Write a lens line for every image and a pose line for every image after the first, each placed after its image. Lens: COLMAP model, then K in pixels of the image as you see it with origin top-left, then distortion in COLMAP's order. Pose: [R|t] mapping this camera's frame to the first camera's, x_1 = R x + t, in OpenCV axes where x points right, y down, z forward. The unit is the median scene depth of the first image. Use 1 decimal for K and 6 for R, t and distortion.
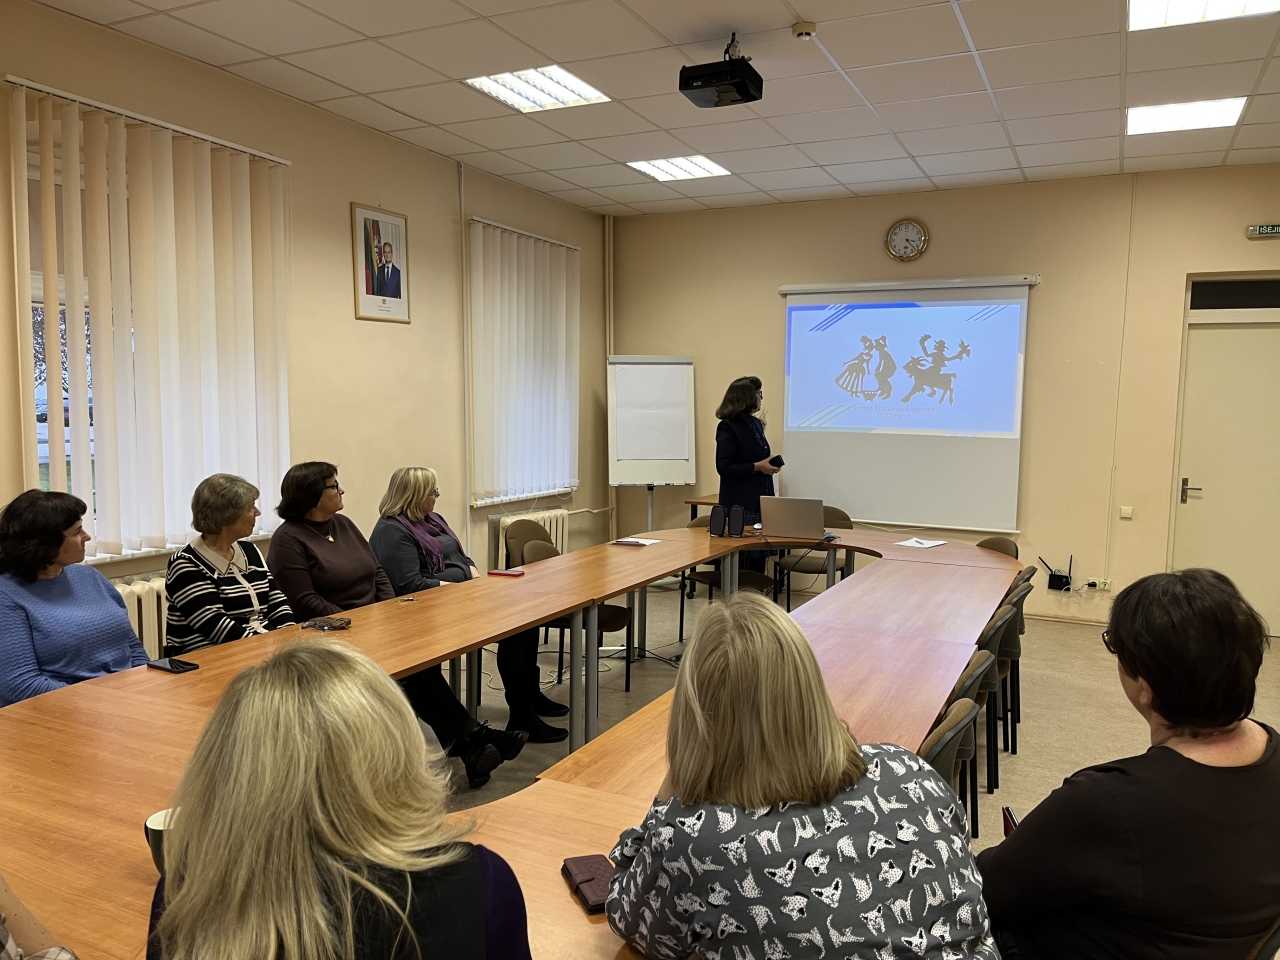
lens RADIAL K [[950.5, 0, 640.0], [0, 950.5, 480.0], [0, 0, 1]] dist [-0.009389, -0.002587]
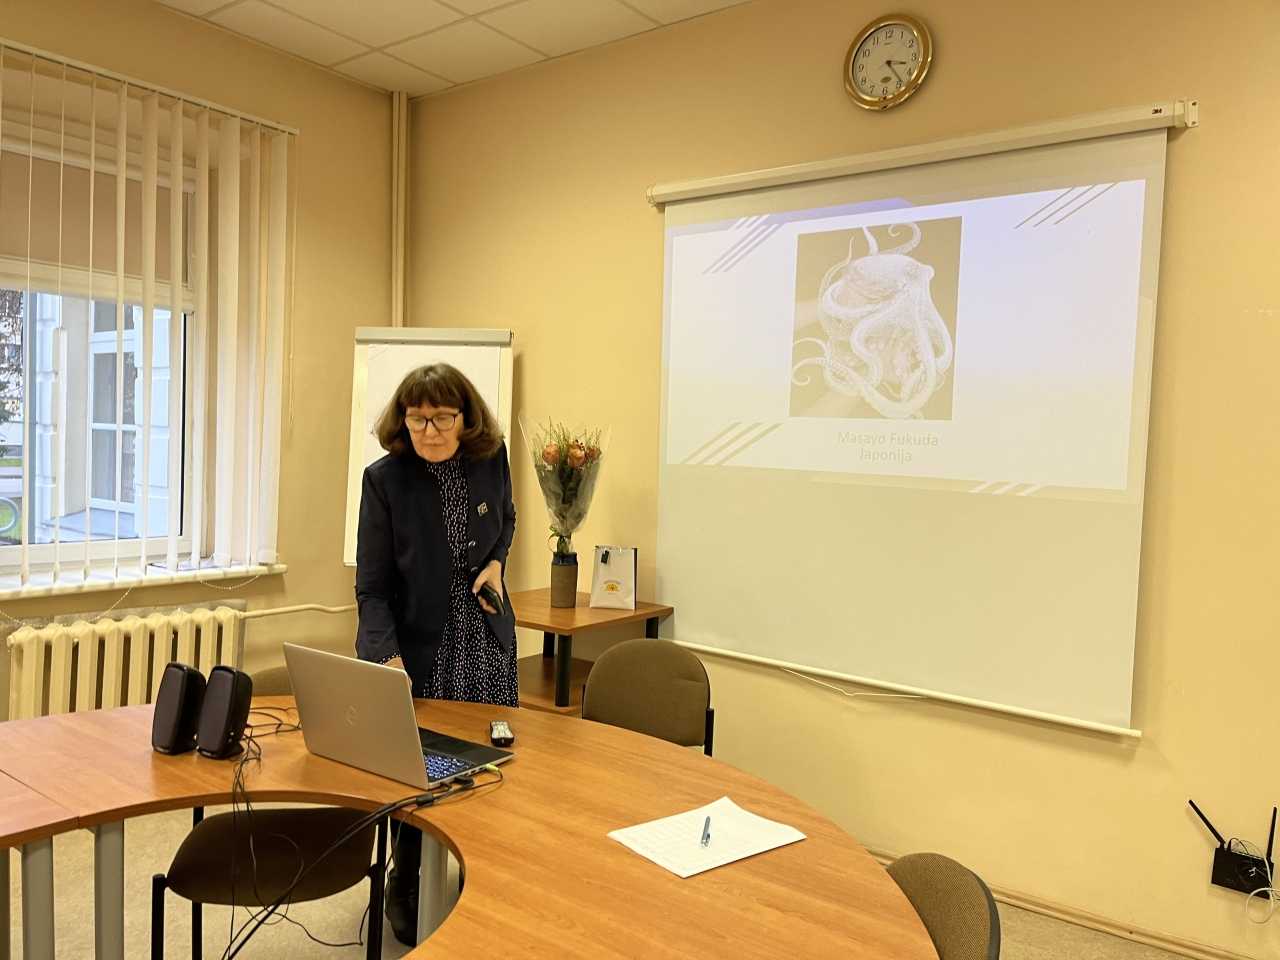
lens RADIAL K [[971.9, 0, 640.0], [0, 971.9, 480.0], [0, 0, 1]] dist [0.068637, -0.065159]
pose [[0.982502, 0.034250, -0.183074, 0.141177], [-0.039597, 0.998887, -0.025631, -0.020613], [0.181992, 0.032431, 0.982765, 0.287498]]
